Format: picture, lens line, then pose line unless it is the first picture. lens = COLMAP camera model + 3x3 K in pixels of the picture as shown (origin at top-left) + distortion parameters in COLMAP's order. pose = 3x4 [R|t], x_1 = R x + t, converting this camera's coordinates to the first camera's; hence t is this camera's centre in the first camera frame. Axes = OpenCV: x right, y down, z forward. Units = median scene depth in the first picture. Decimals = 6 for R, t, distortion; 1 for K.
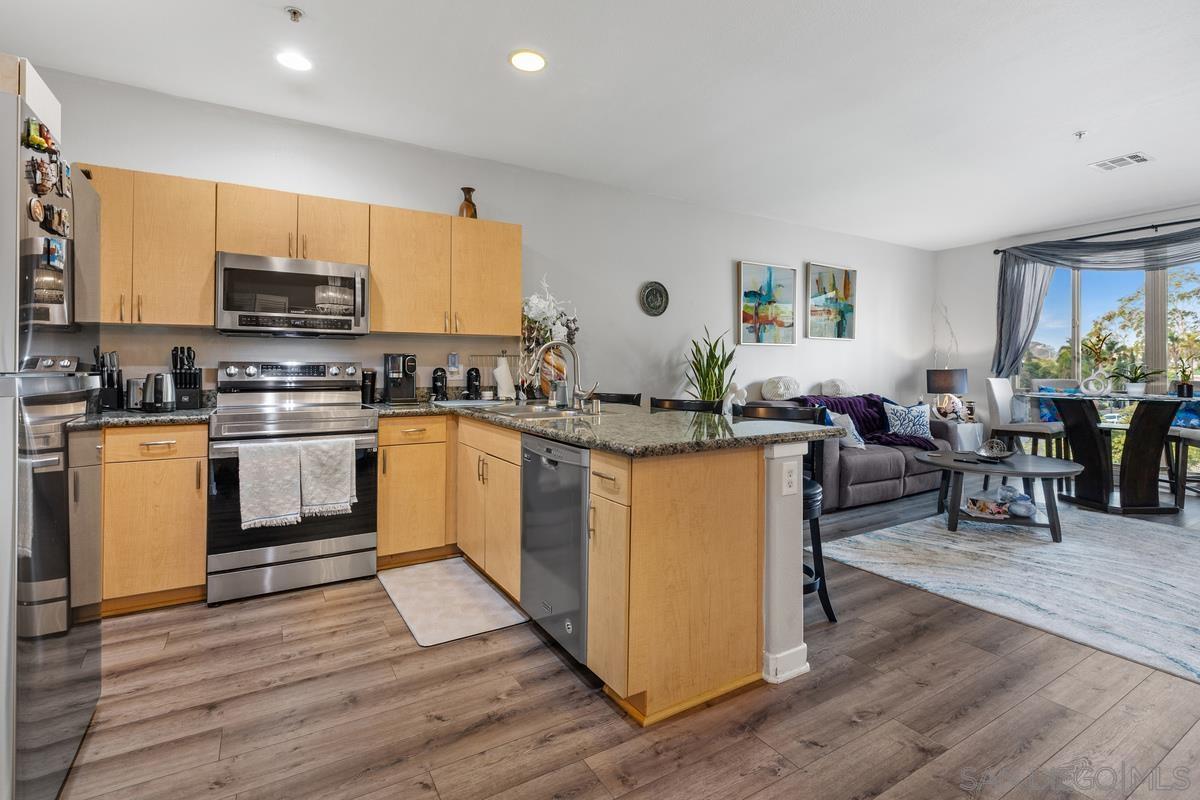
lens RADIAL K [[562.6, 0, 601.4], [0, 562.6, 359.0], [0, 0, 1]] dist [-0.003161, -0.000149]
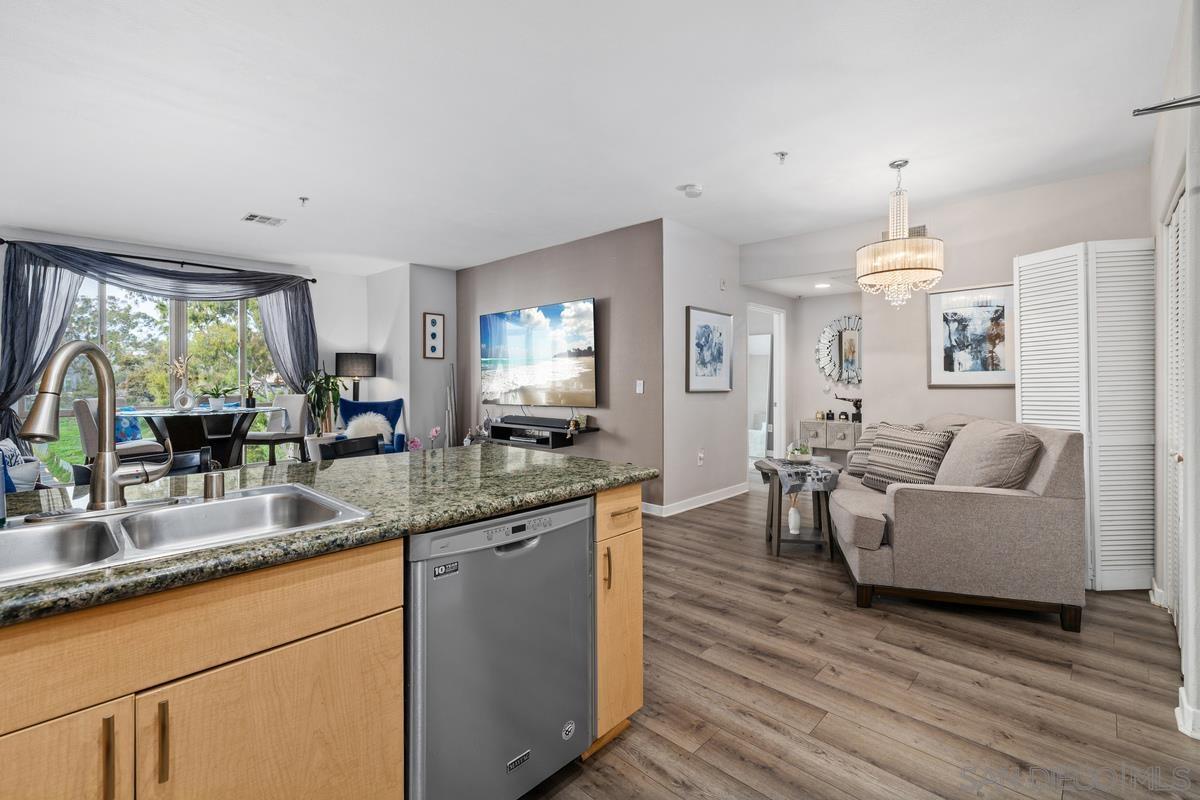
lens RADIAL K [[530.0, 0, 603.0], [0, 530.0, 382.0], [0, 0, 1]] dist [0.006646, -0.000454]
pose [[-0.261445, -0.008052, 0.965185, -0.519466], [-0.013044, 0.999903, 0.004808, -0.012606], [-0.965130, -0.011333, -0.261524, 0.760012]]
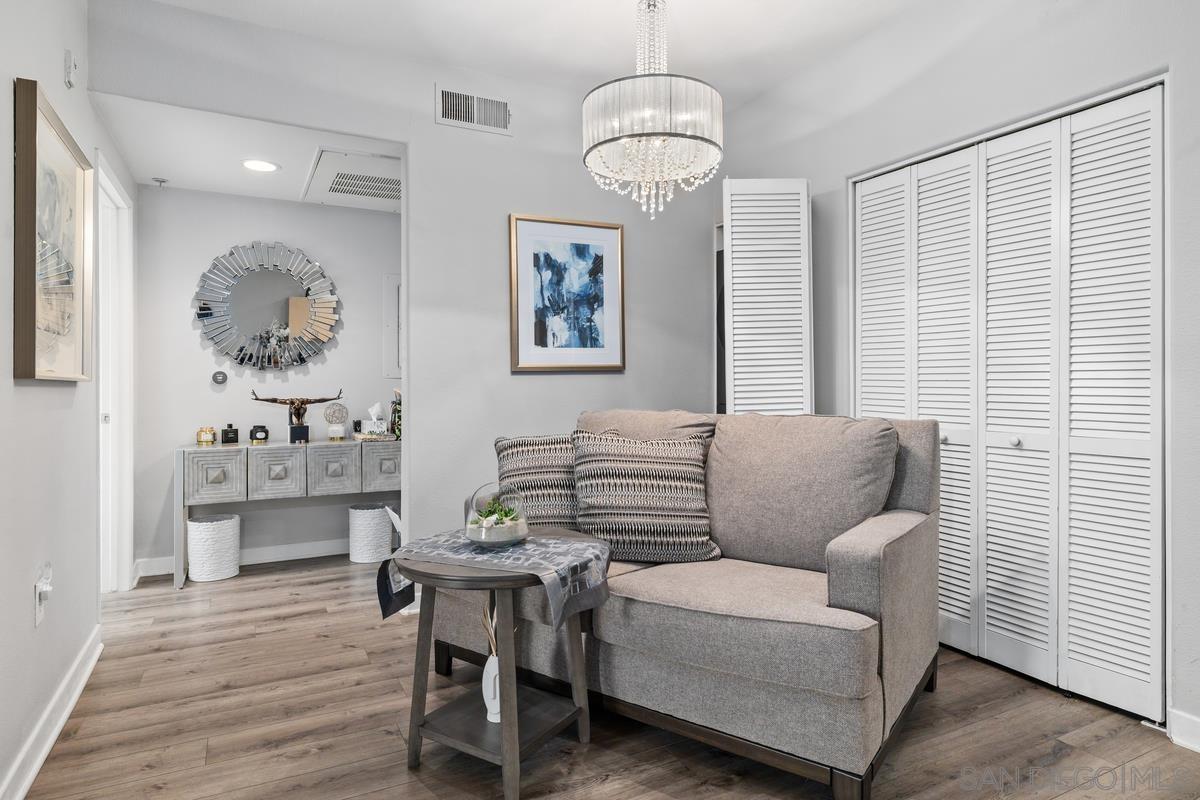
lens RADIAL K [[686.2, 0, 605.6], [0, 686.2, 384.5], [0, 0, 1]] dist [0.002901, -0.000055]
pose [[-0.997980, -0.004081, 0.063402, 0.402193], [-0.004801, 0.999926, -0.011204, 0.029626], [-0.063352, -0.011486, -0.997925, 0.652787]]
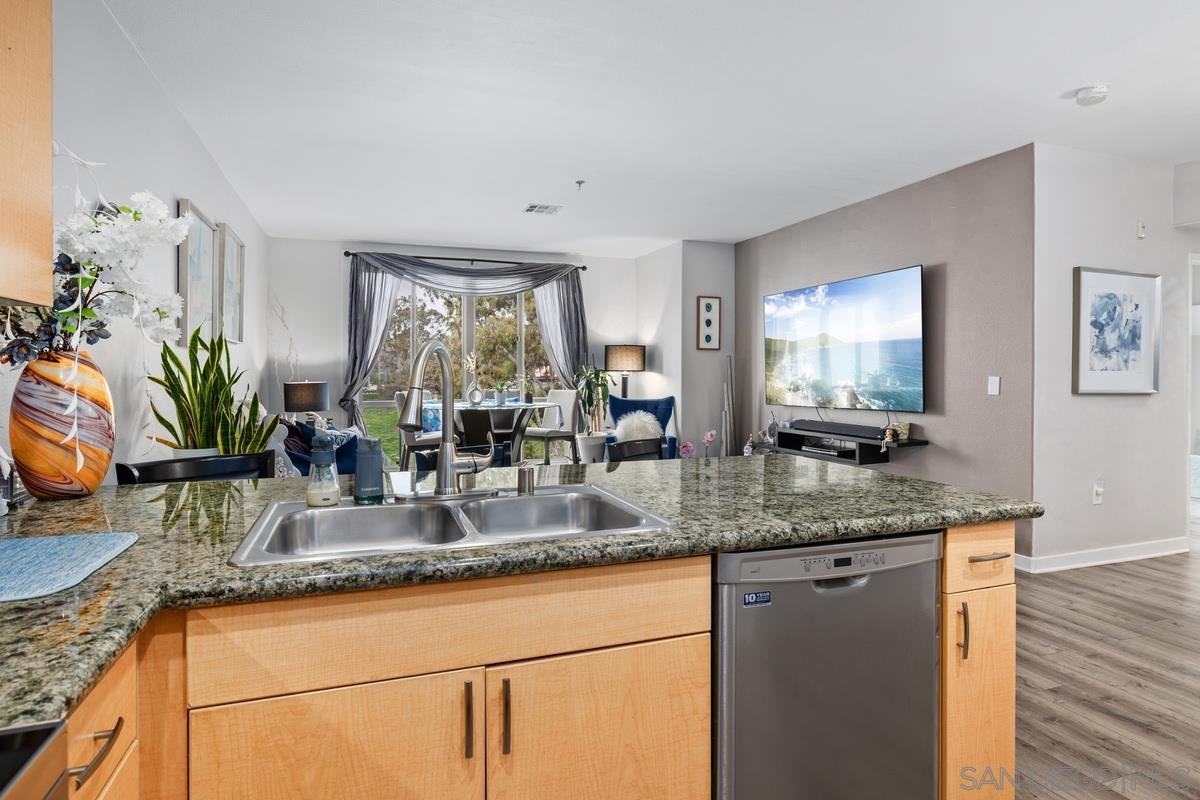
lens RADIAL K [[650.0, 0, 598.8], [0, 650.0, 380.5], [0, 0, 1]] dist [-0.003307, 0.000614]
pose [[0.197682, -0.013615, 0.980172, -0.534127], [-0.013321, 0.999774, 0.016574, -0.014366], [-0.980176, -0.016333, 0.197456, 0.787787]]
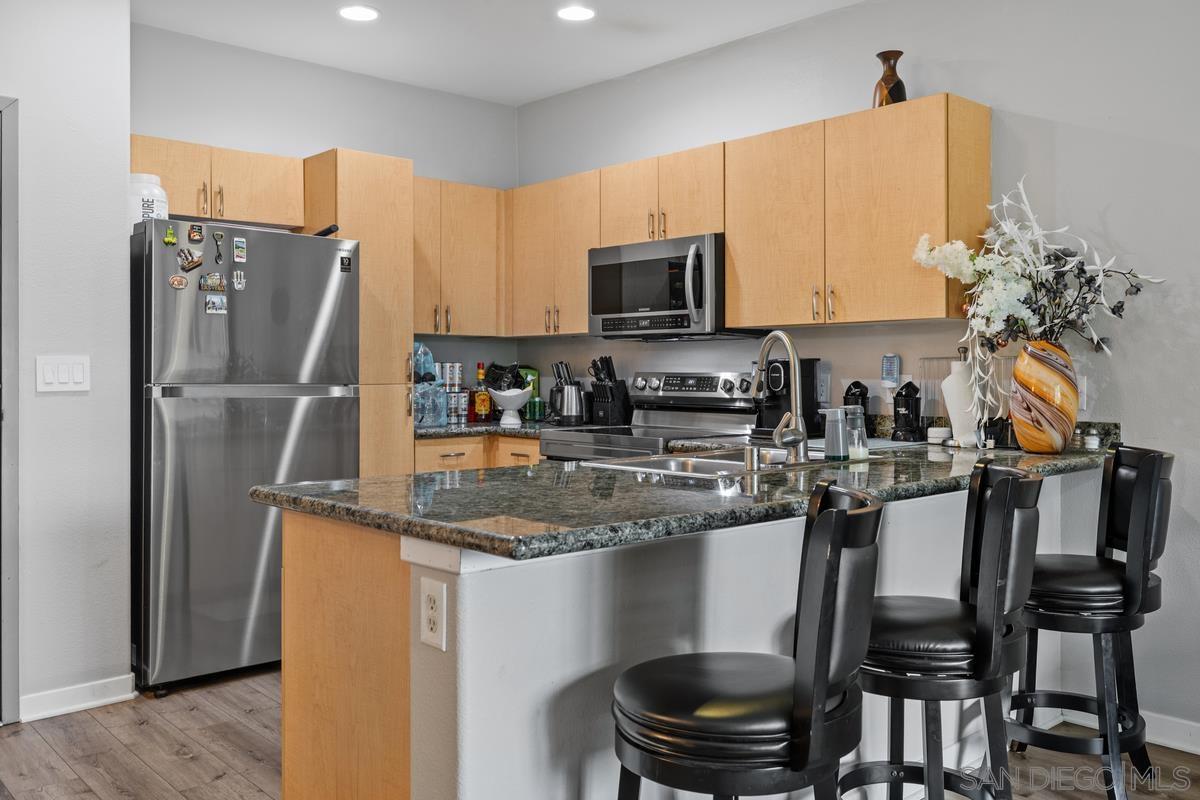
lens RADIAL K [[1011.3, 0, 602.7], [0, 1011.3, 369.4], [0, 0, 1]] dist [-0.004289, -0.003031]
pose [[0.186620, -0.004876, -0.982420, 0.826382], [0.013273, 0.999909, -0.002442, 0.003187], [0.982343, -0.012584, 0.186667, 0.664094]]
